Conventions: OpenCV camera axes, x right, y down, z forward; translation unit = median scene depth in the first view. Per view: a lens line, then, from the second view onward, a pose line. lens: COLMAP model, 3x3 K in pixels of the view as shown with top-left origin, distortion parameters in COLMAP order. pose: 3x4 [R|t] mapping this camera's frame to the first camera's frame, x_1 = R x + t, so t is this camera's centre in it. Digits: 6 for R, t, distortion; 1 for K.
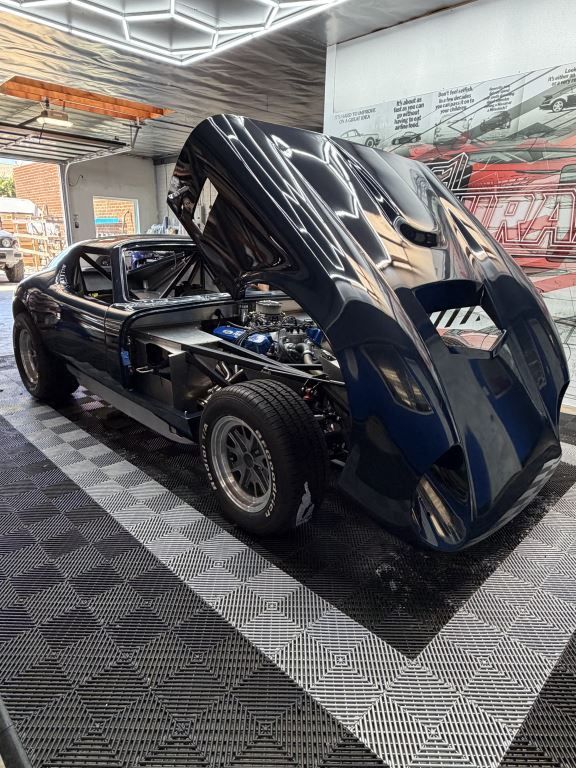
lens RADIAL K [[462.9, 0, 292.0], [0, 462.9, 380.8], [0, 0, 1]] dist [-0.005638, 0.005061]
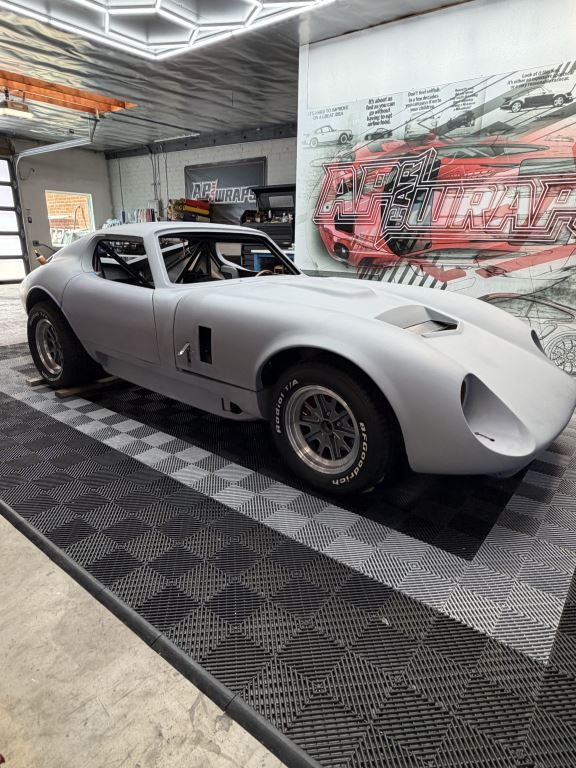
lens RADIAL K [[449.0, 0, 285.4], [0, 449.0, 383.6], [0, 0, 1]] dist [-0.005051, 0.004170]
pose [[0.993377, -0.044605, 0.105894, -0.130297], [0.042239, 0.998808, 0.024483, 0.033189], [-0.106860, -0.019848, 0.994076, -0.047239]]
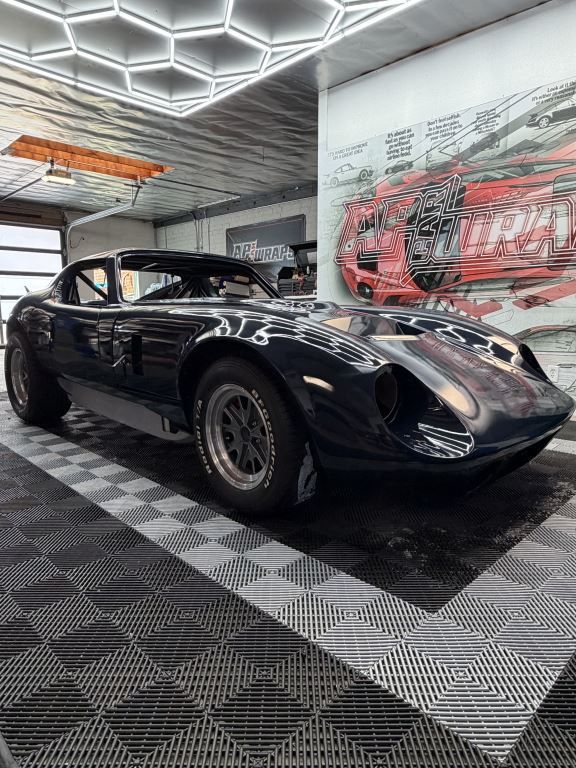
lens RADIAL K [[482.1, 0, 290.3], [0, 482.1, 384.8], [0, 0, 1]] dist [-0.006775, 0.006492]
pose [[0.999604, -0.026651, -0.009005, 0.004181], [0.025086, 0.989349, -0.143383, 0.118254], [0.012730, 0.143100, 0.989626, 0.014227]]
